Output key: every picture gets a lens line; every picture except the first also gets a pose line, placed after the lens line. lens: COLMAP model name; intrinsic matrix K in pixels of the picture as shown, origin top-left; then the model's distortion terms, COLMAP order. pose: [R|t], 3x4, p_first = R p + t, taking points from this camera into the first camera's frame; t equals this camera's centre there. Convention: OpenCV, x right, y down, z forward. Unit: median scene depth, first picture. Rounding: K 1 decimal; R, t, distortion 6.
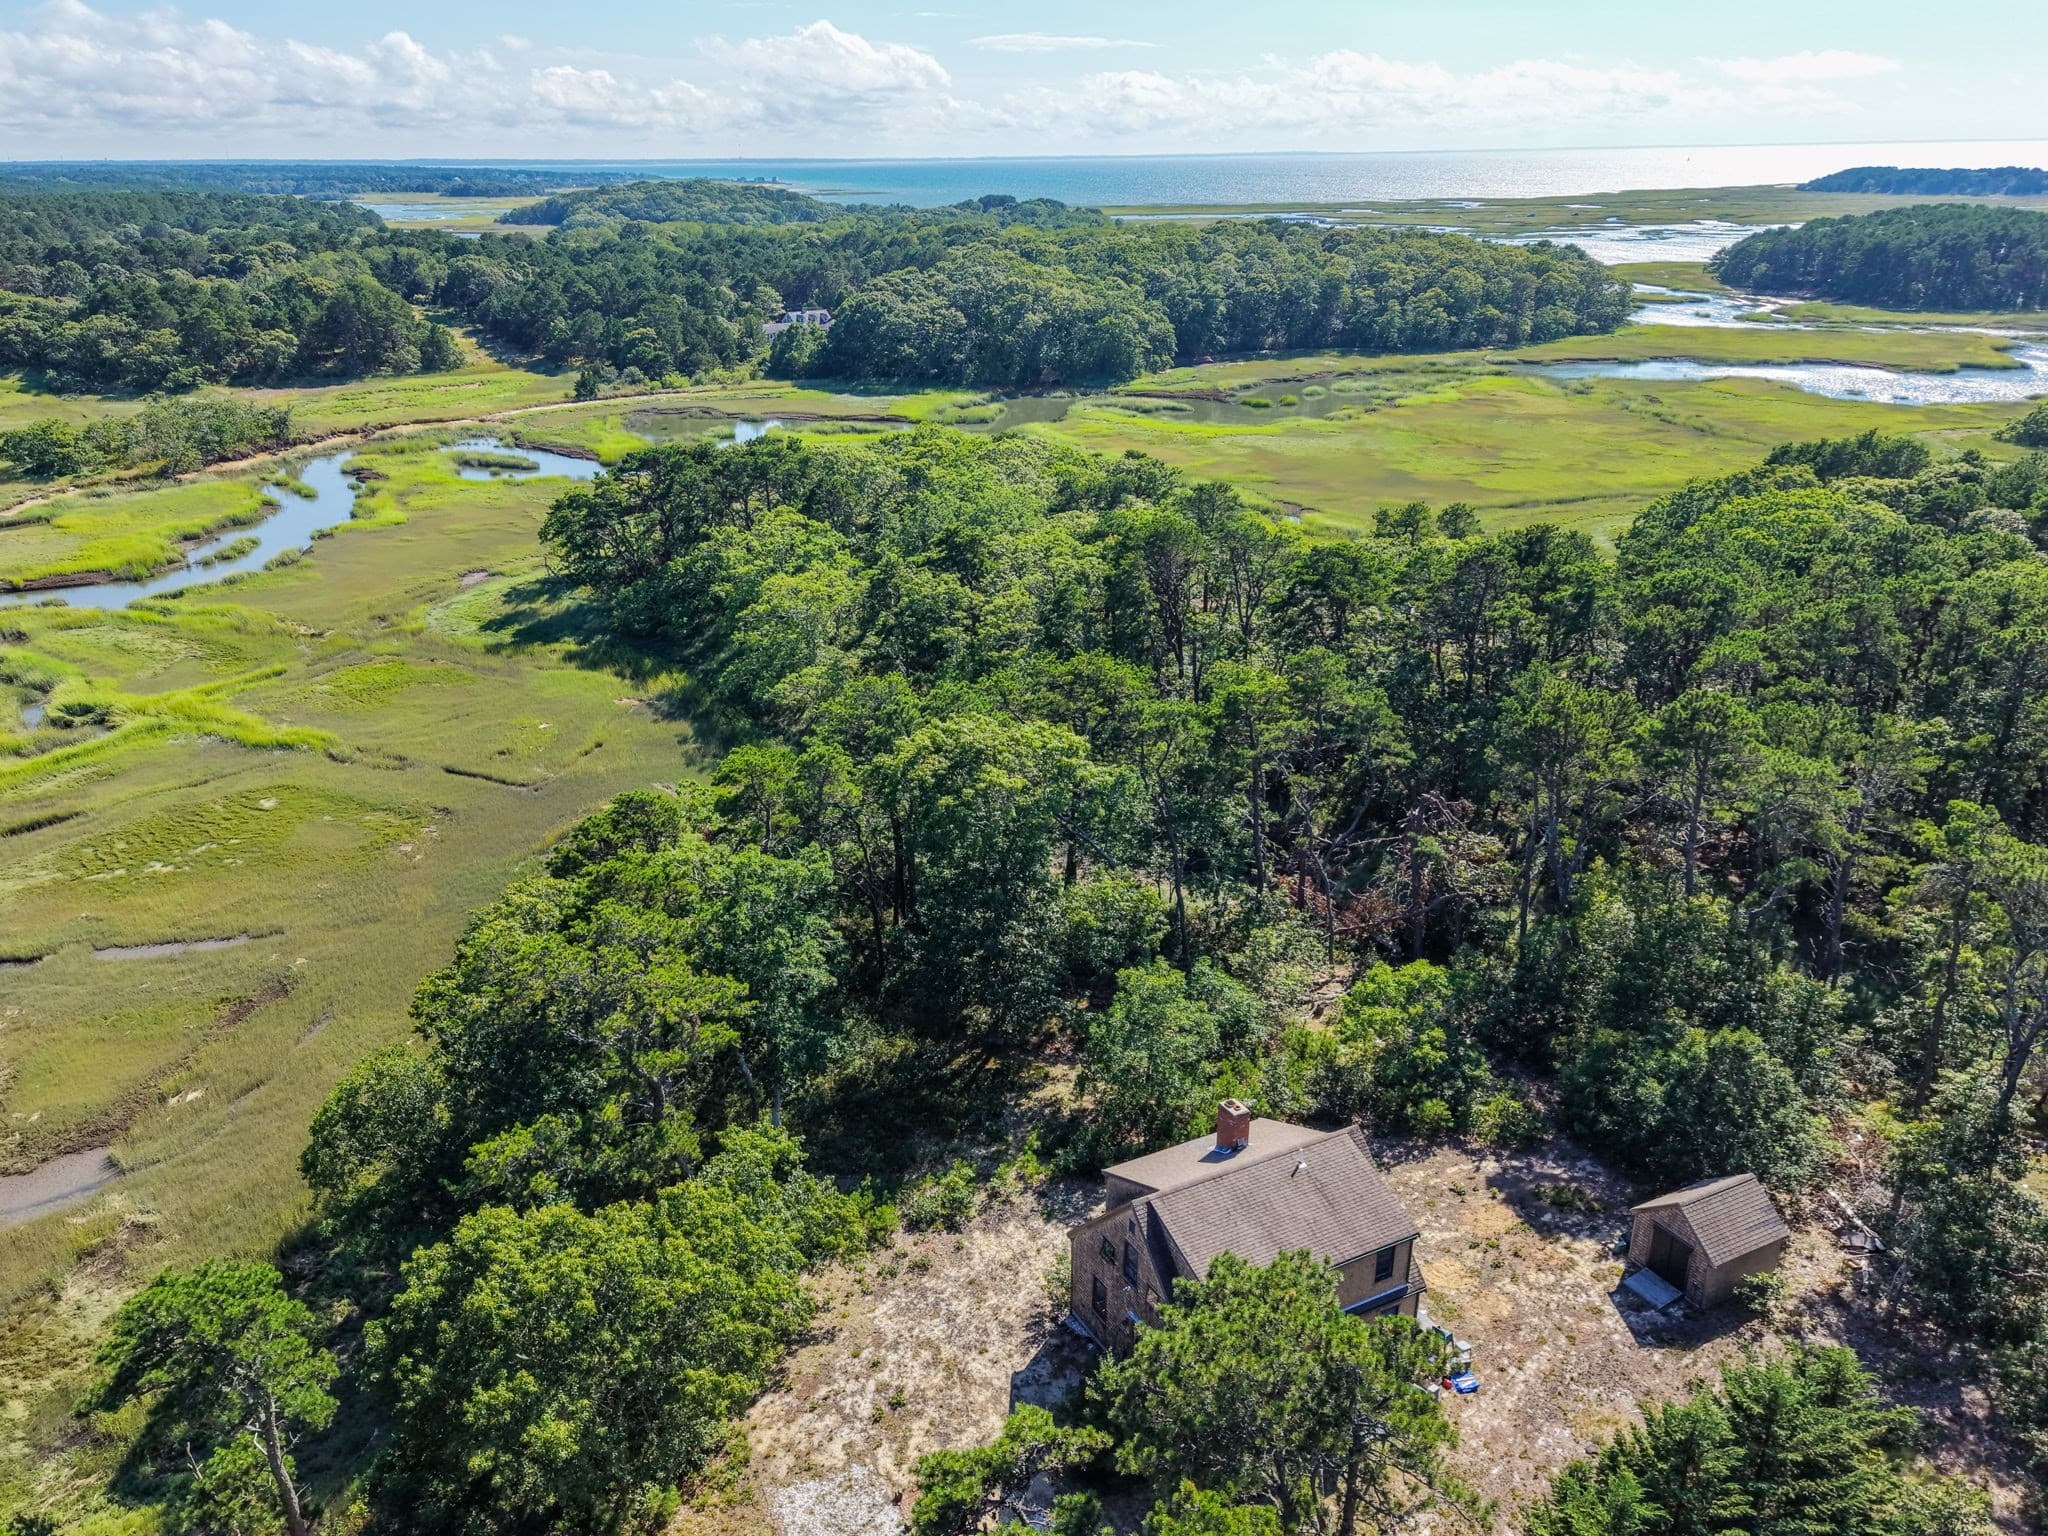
lens RADIAL K [[1517.5, 0, 930.0], [0, 1517.5, 779.9], [0, 0, 1]] dist [0.064168, -0.050726]
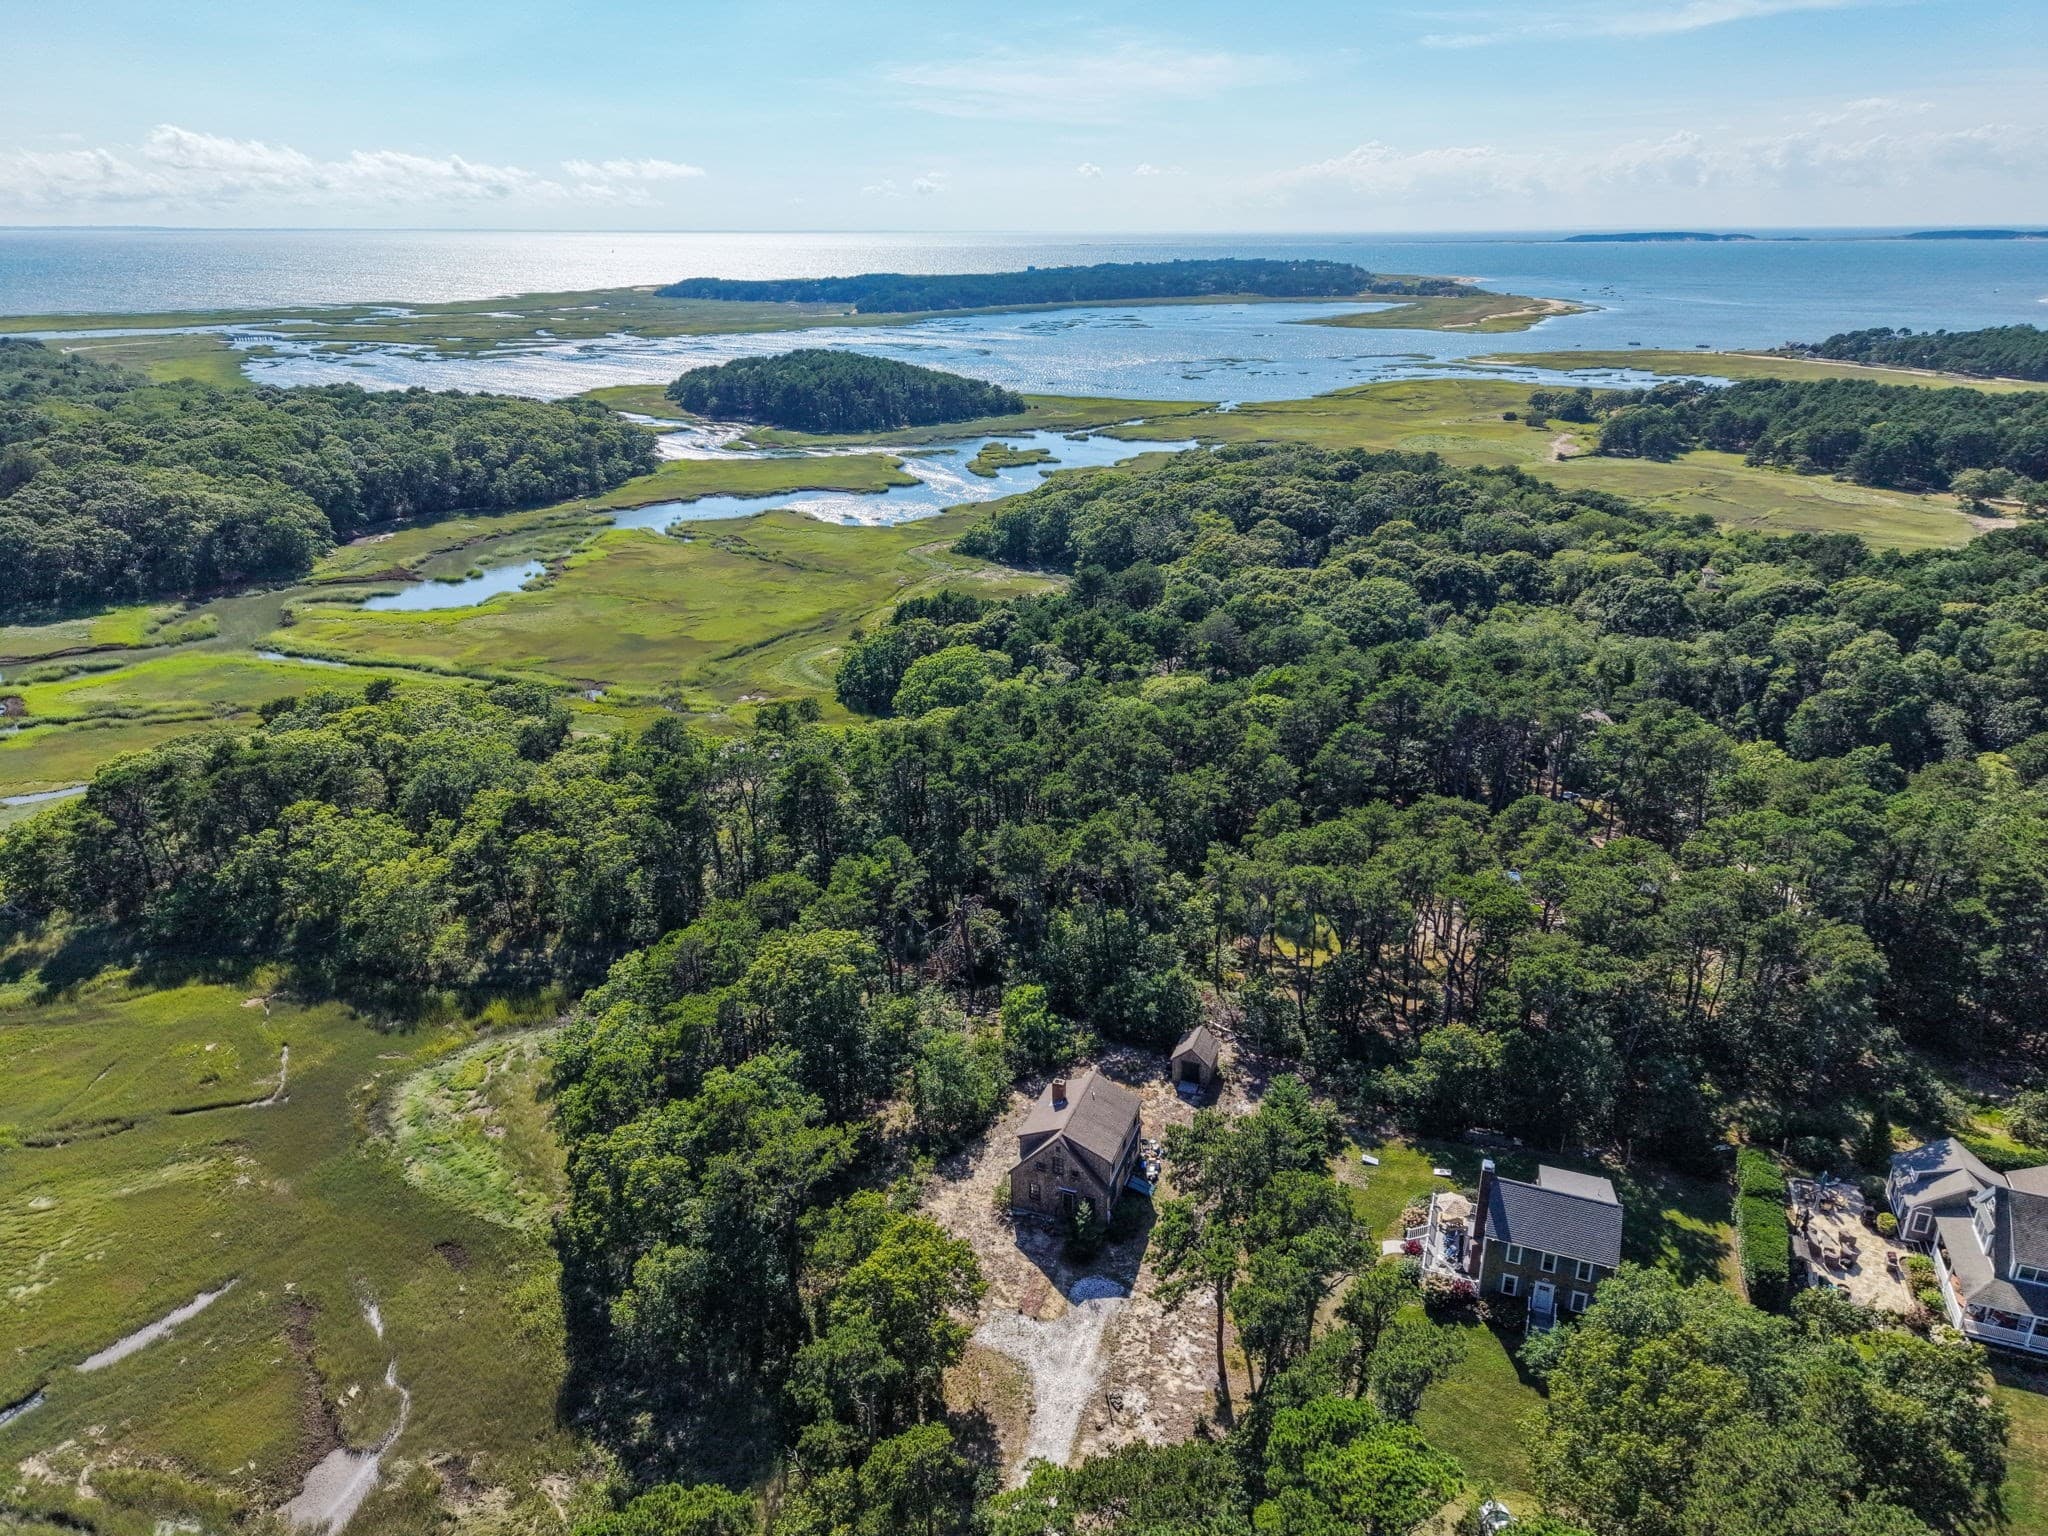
lens RADIAL K [[1361.1, 0, 1011.2], [0, 1361.1, 778.7], [0, 0, 1]] dist [0.065957, -0.050475]
pose [[0.734619, -0.245999, 0.632313, -0.394824], [0.252841, 0.964084, 0.081323, -0.153871], [-0.629609, 0.100133, 0.770433, -0.206362]]
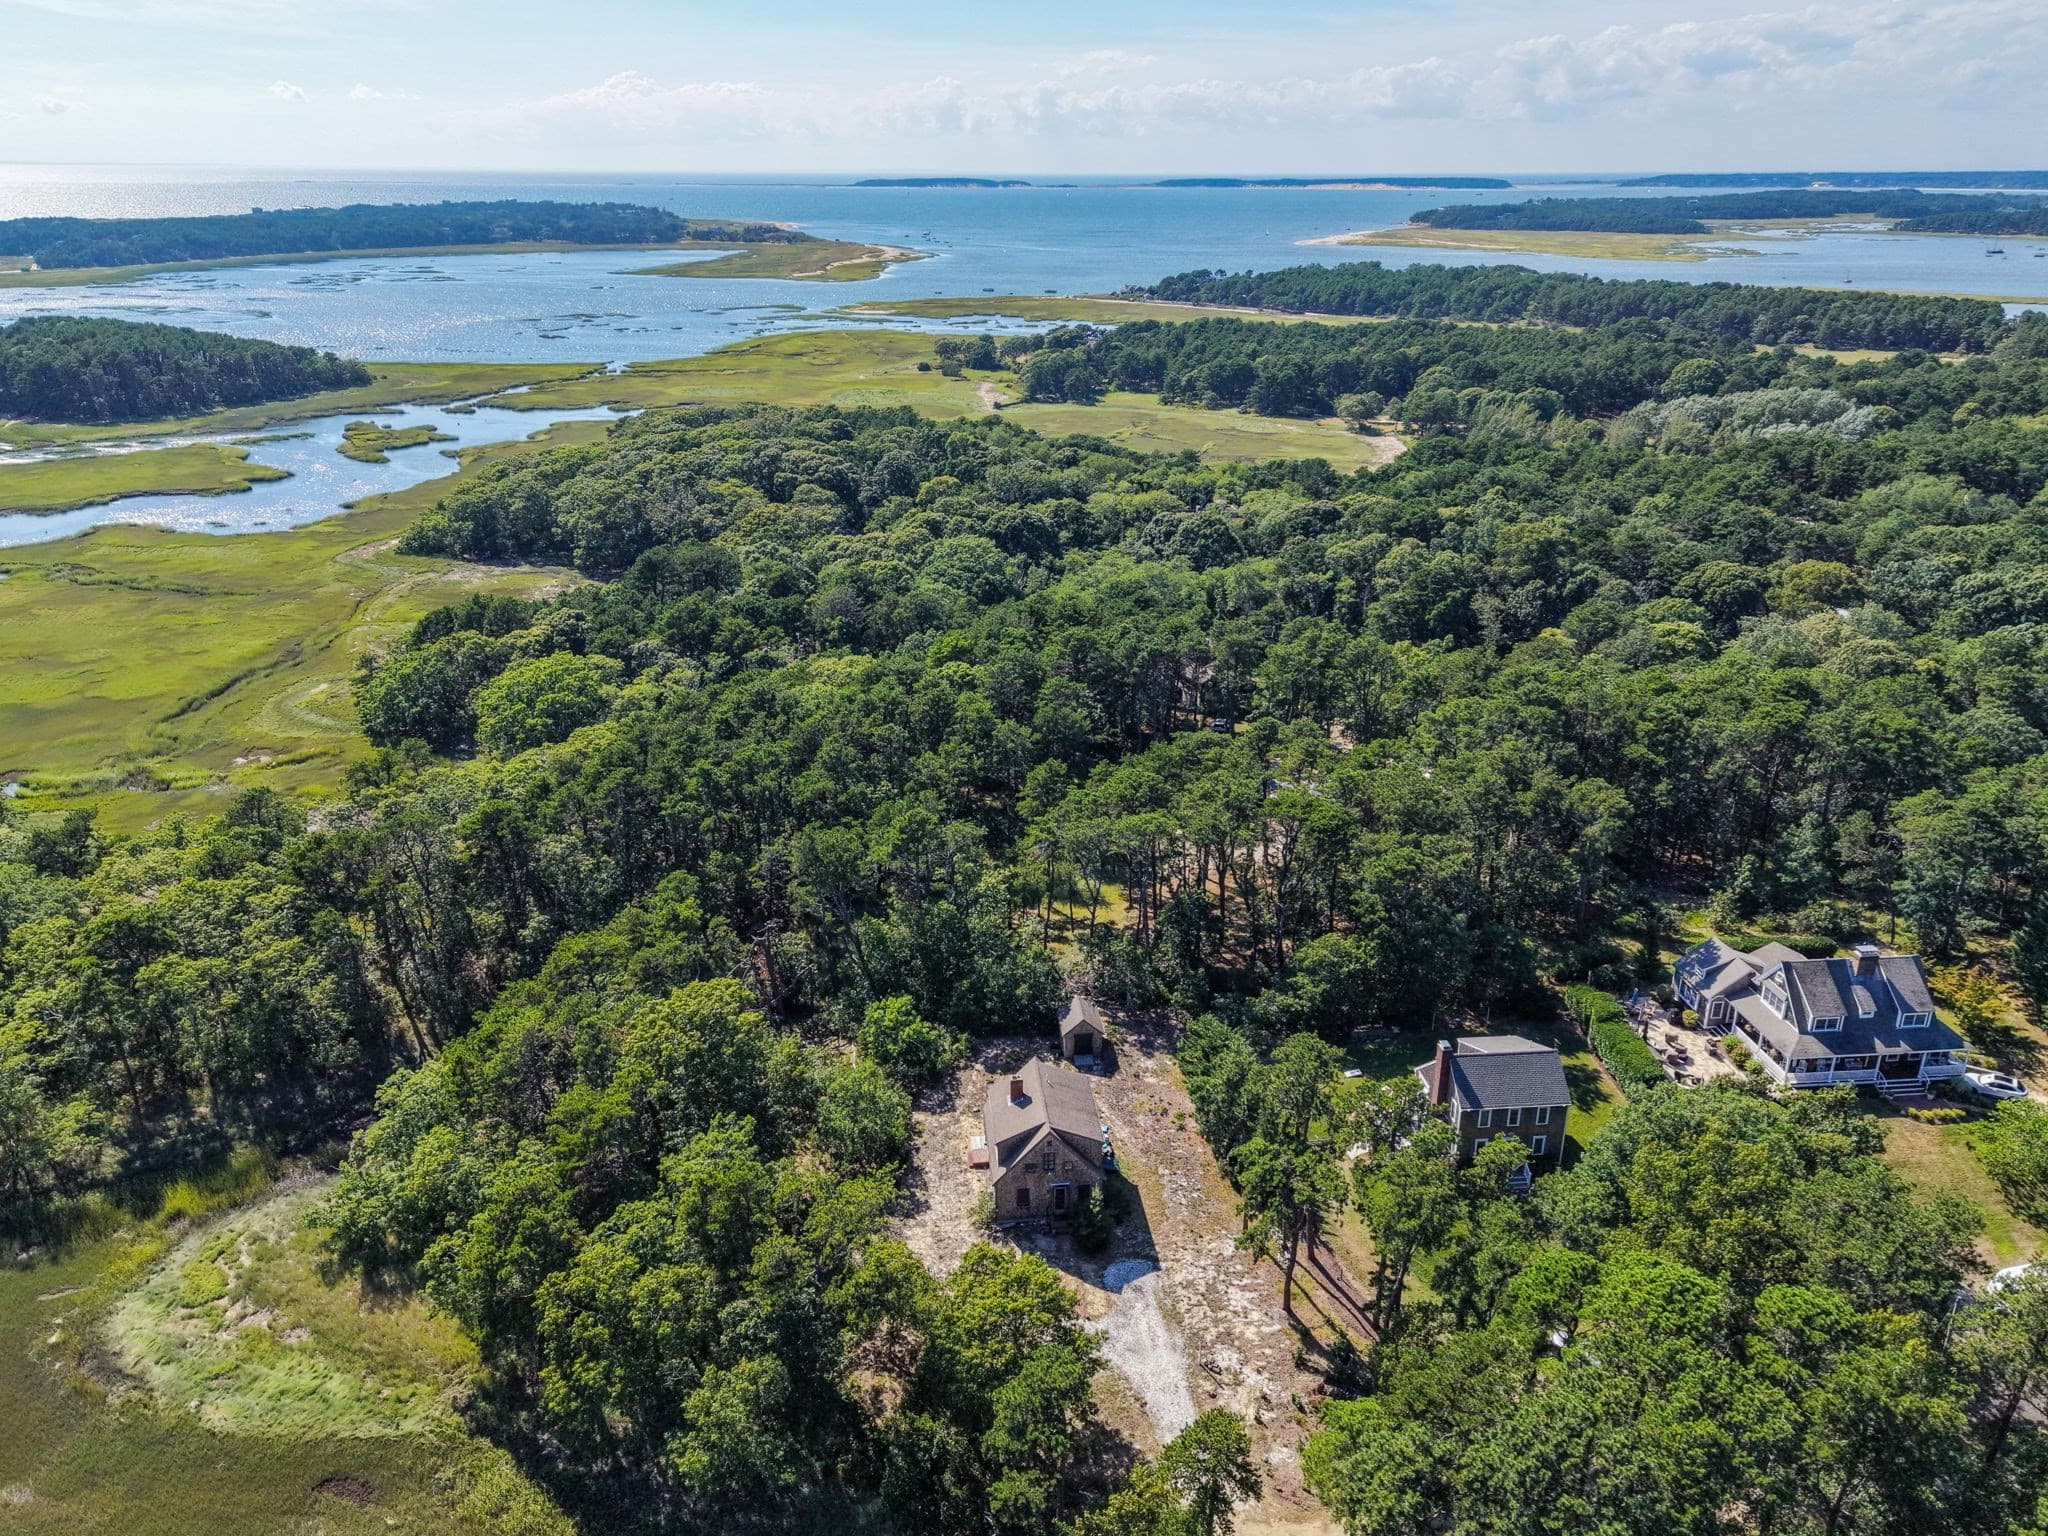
lens RADIAL K [[1517.5, 0, 1016.4], [0, 1517.5, 784.4], [0, 0, 1]] dist [0.064168, -0.050726]
pose [[0.353986, -0.340429, 0.871093, -0.579055], [0.348298, 0.912388, 0.215029, -0.234666], [-0.867976, 0.227282, 0.441543, 0.002737]]
